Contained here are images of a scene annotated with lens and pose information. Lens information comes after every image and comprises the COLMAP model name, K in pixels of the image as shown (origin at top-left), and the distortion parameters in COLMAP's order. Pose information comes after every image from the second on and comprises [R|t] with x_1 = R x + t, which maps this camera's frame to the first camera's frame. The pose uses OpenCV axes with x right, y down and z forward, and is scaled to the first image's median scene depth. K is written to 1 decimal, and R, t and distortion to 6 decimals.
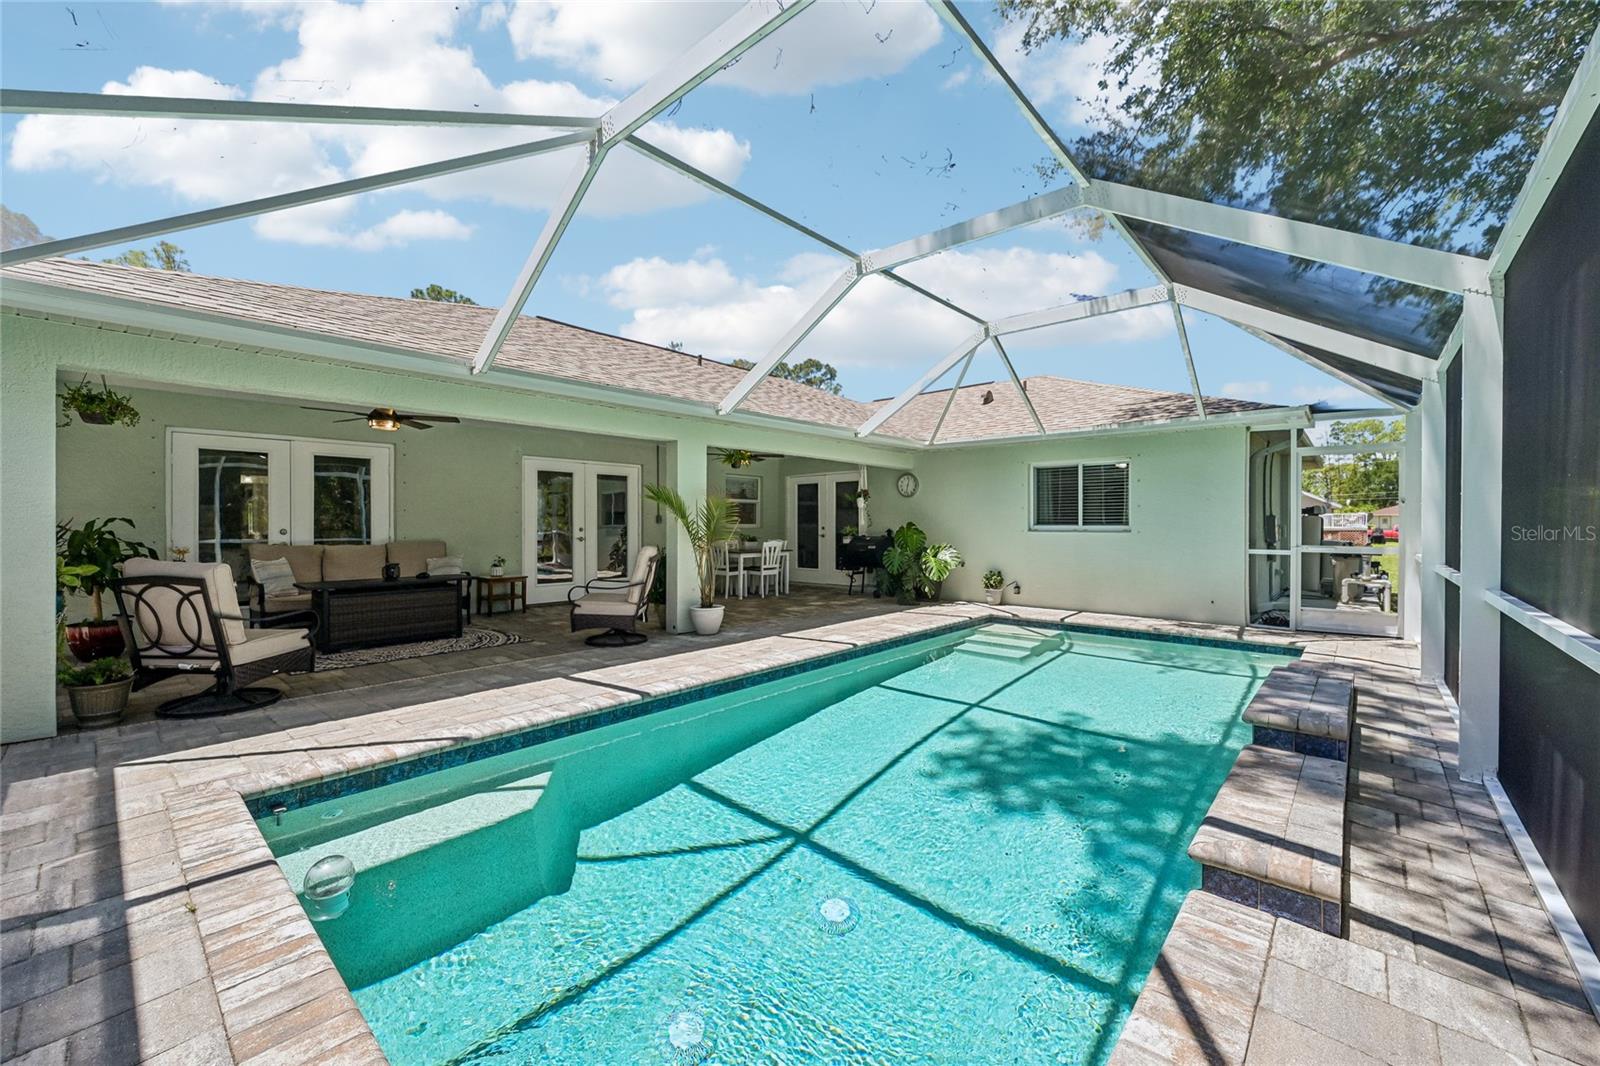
lens RADIAL K [[636.8, 0, 800.0], [0, 636.8, 533.0], [0, 0, 1]] dist [0.000025, 0.000015]
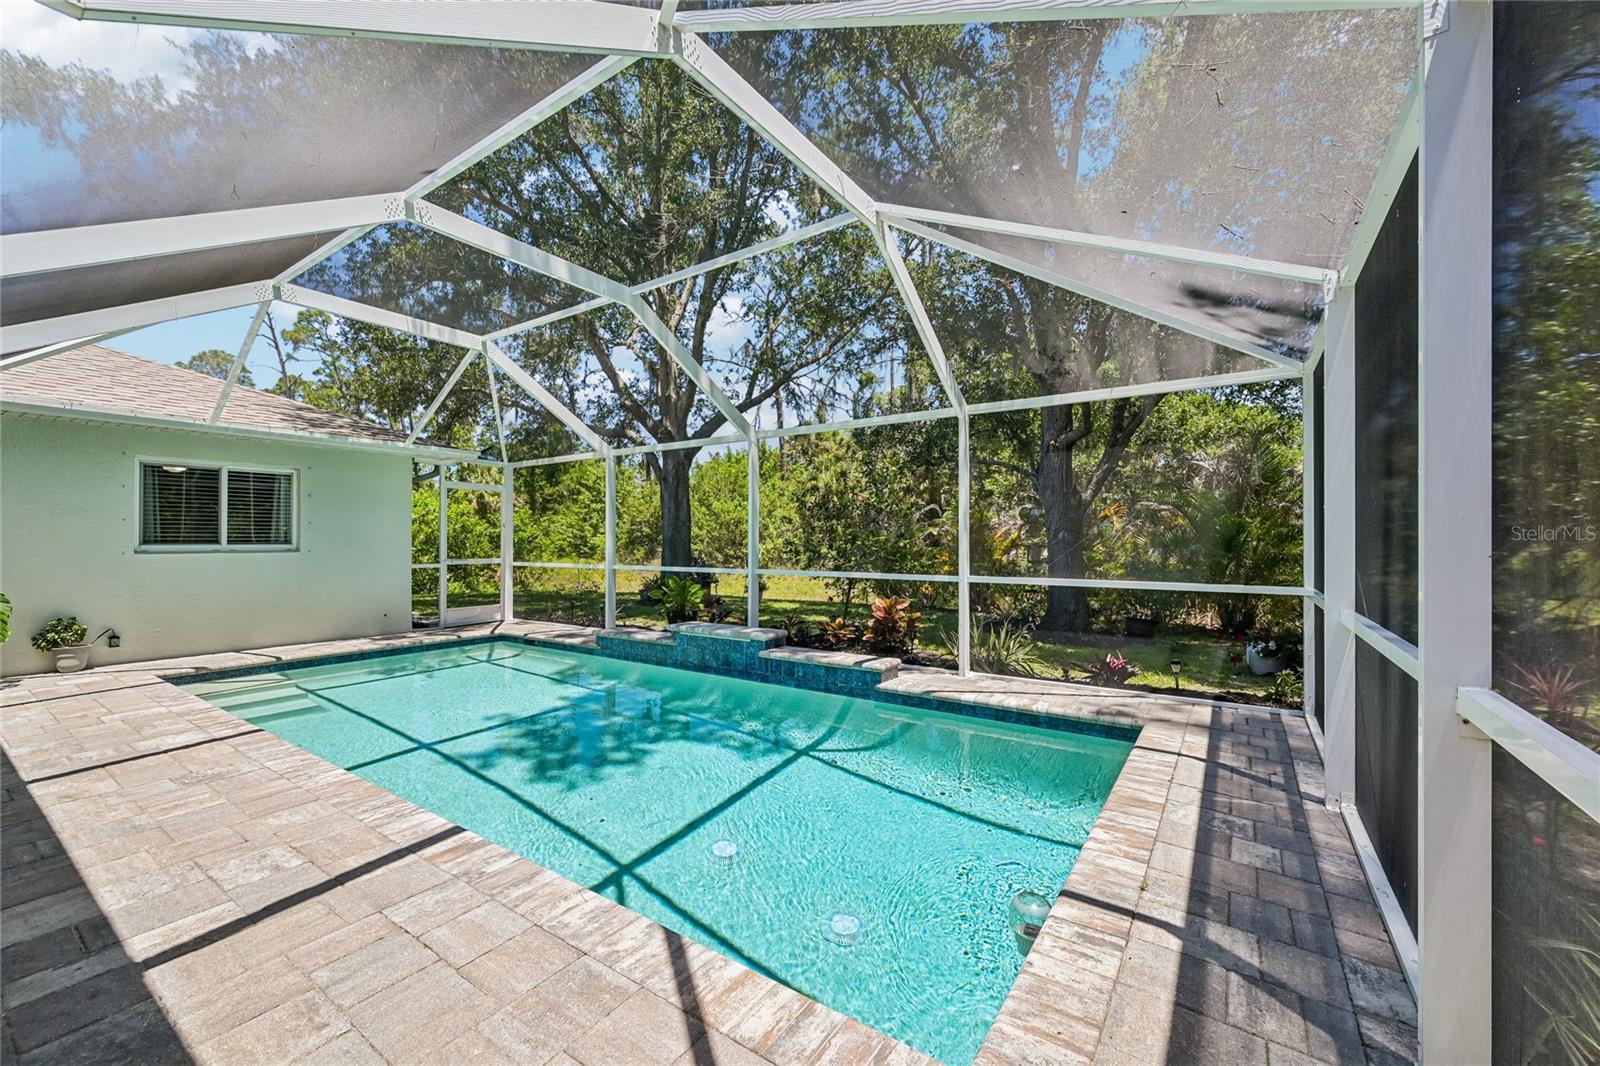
lens RADIAL K [[630.7, 0, 801.7], [0, 630.7, 542.2], [0, 0, 1]] dist [-0.000741, -0.000066]
pose [[-0.126190, -0.001441, 0.992005, -0.975368], [0.018431, 0.999823, 0.003797, -0.010589], [-0.991835, 0.018763, -0.126141, 0.850346]]
